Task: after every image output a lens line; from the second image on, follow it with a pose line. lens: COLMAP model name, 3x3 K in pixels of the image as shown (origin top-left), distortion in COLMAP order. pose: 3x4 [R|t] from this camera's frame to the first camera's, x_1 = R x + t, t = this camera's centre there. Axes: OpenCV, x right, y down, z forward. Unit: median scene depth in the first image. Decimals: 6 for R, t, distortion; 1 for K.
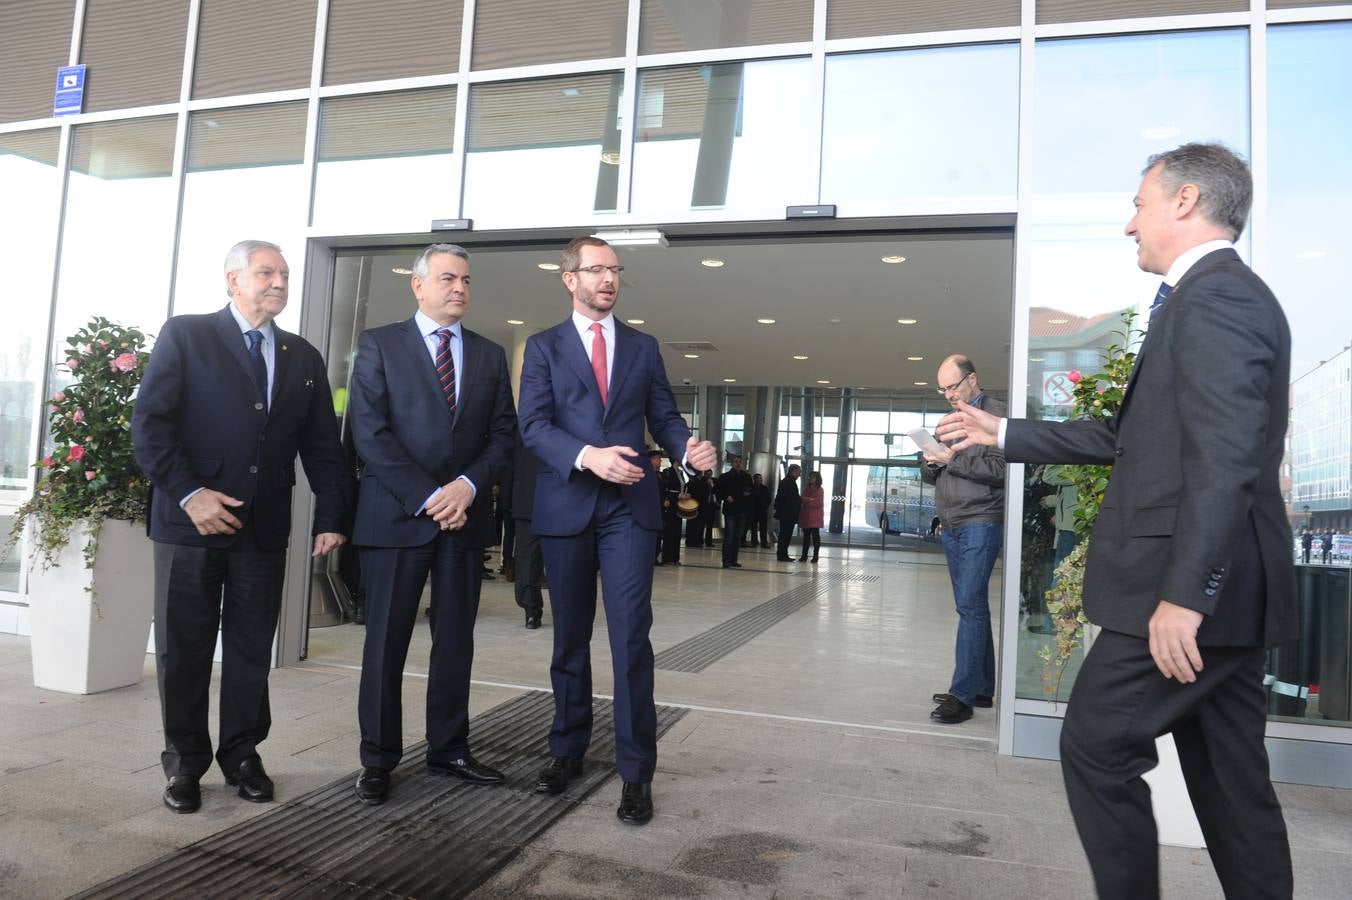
lens RADIAL K [[946.7, 0, 677.9], [0, 946.7, 447.2], [0, 0, 1]] dist [-0.032902, -0.006996]
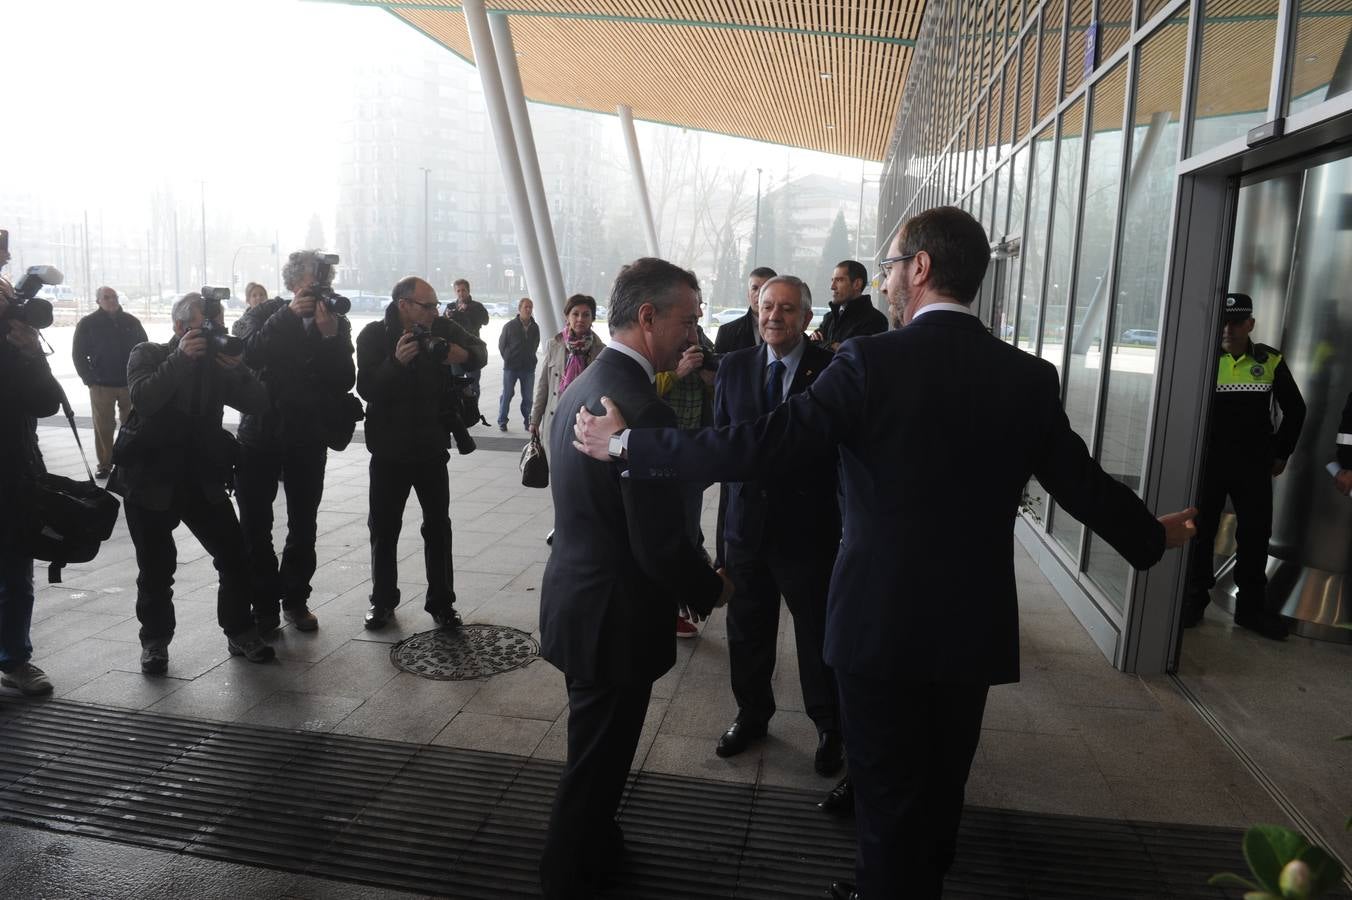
lens RADIAL K [[946.7, 0, 677.9], [0, 946.7, 447.2], [0, 0, 1]] dist [-0.032902, -0.006996]
pose [[0.102293, 0.114722, -0.988117, 0.386485], [0.029335, 0.992548, 0.118274, -0.097219], [0.994322, -0.041086, 0.098166, 0.477474]]
